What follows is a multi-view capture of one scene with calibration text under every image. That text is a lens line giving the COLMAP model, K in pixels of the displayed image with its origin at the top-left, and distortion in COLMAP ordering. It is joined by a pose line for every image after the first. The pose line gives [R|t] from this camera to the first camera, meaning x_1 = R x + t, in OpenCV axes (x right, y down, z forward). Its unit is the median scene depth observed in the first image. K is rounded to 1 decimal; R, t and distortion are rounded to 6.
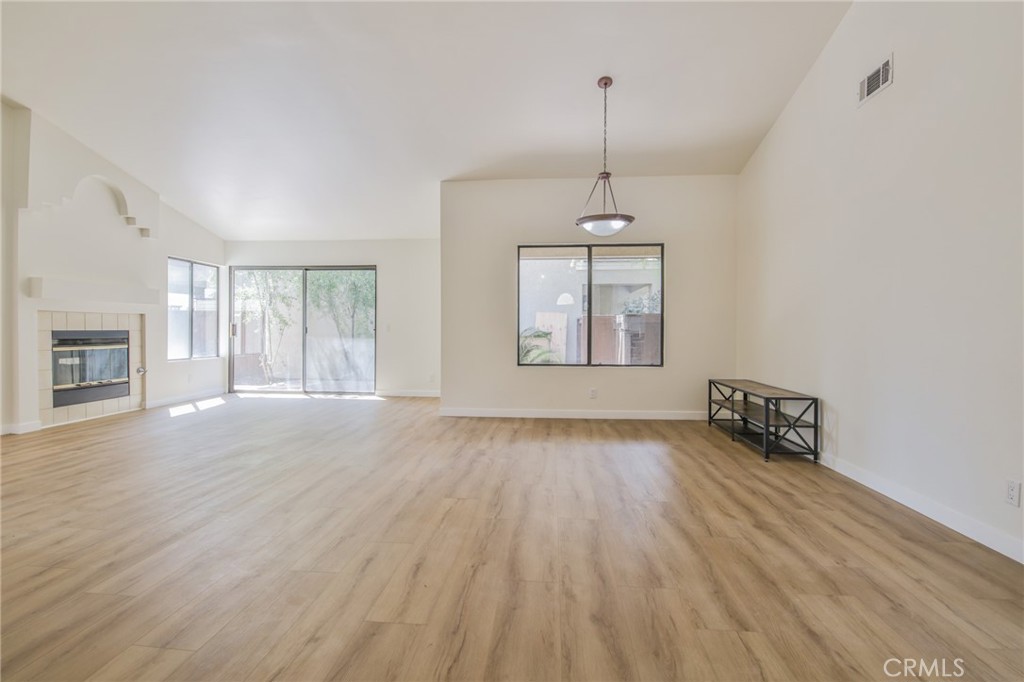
lens RADIAL K [[468.4, 0, 517.3], [0, 468.4, 334.7], [0, 0, 1]] dist [-0.011135, -0.006531]
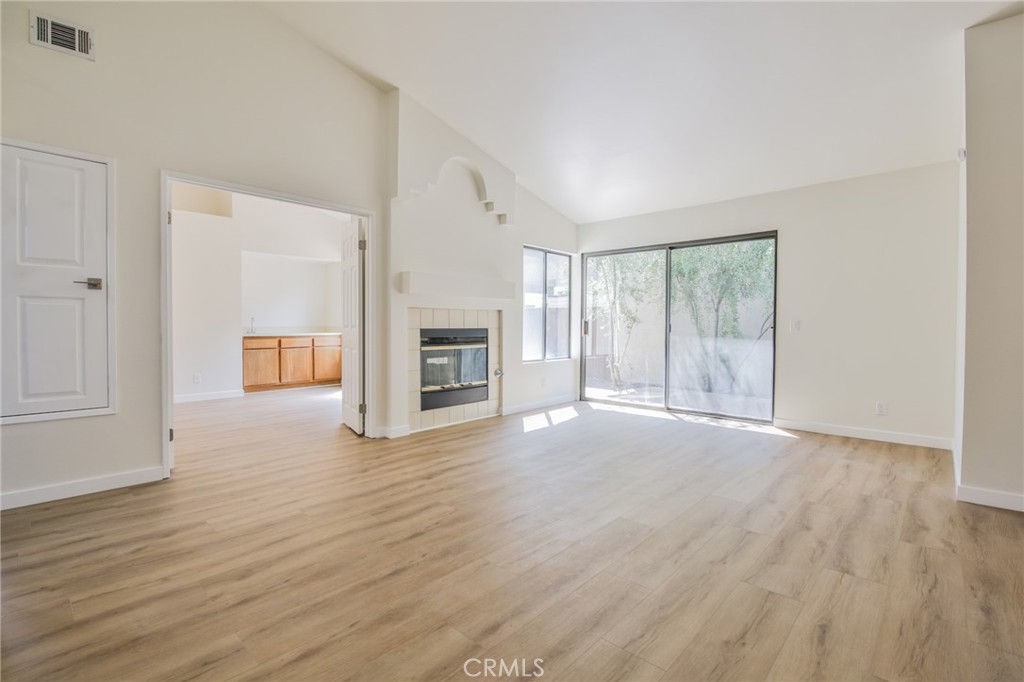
lens RADIAL K [[468.4, 0, 517.3], [0, 468.4, 334.7], [0, 0, 1]] dist [-0.011135, -0.006531]
pose [[0.787936, 0.008636, -0.615697, -0.193491], [-0.005555, 0.999961, 0.006918, -0.002986], [0.615732, -0.002031, 0.787953, 0.265461]]
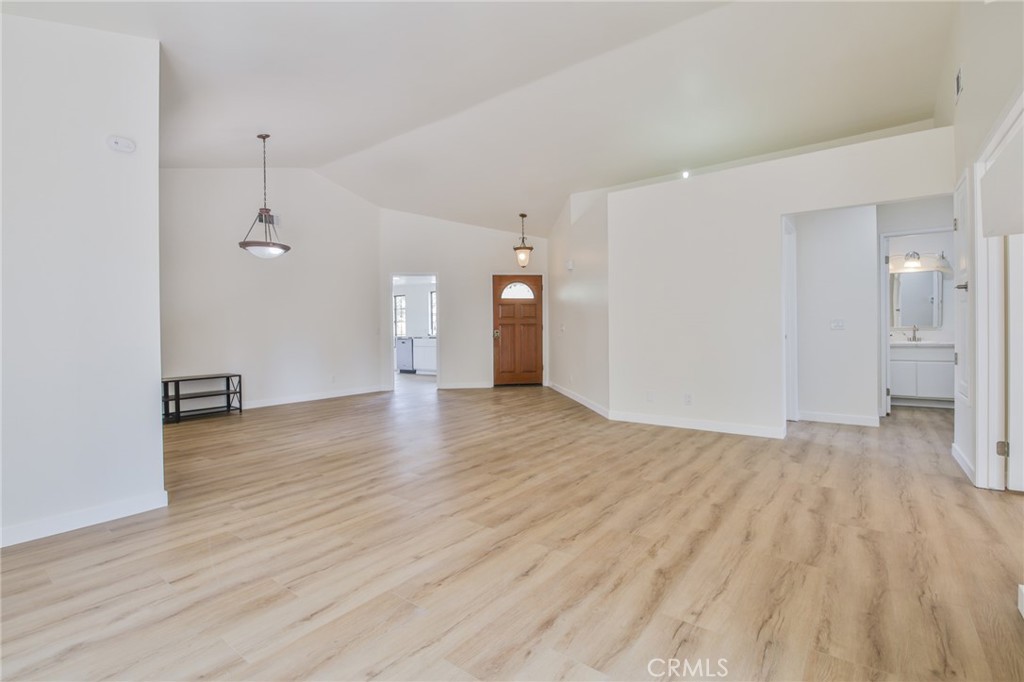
lens RADIAL K [[468.4, 0, 517.3], [0, 468.4, 334.7], [0, 0, 1]] dist [-0.011135, -0.006531]
pose [[-0.843966, 0.001554, 0.536394, -0.623503], [0.011609, 0.999815, 0.015368, -0.010271], [-0.536271, 0.019197, -0.843828, 1.010614]]
